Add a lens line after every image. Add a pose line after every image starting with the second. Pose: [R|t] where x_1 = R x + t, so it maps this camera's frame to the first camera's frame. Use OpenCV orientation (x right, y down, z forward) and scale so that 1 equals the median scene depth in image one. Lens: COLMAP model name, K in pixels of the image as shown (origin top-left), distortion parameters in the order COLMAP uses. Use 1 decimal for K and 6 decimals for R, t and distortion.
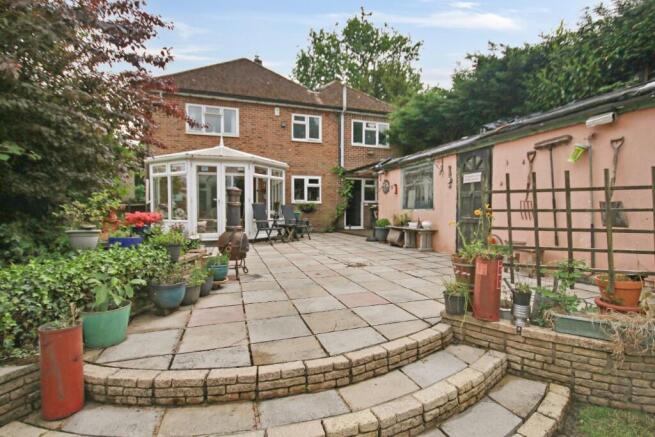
lens RADIAL K [[307.0, 0, 331.1], [0, 307.0, 216.3], [0, 0, 1]] dist [-0.005854, -0.000977]
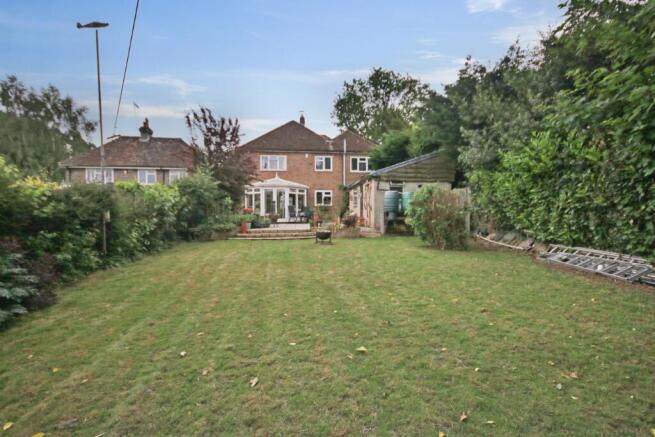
lens RADIAL K [[307.0, 0, 324.9], [0, 307.0, 217.2], [0, 0, 1]] dist [-0.005854, -0.000977]
pose [[0.973461, 0.005877, -0.228776, 0.334192], [-0.008693, 0.999898, -0.011302, 0.042988], [0.228686, 0.012991, 0.973414, -0.716860]]
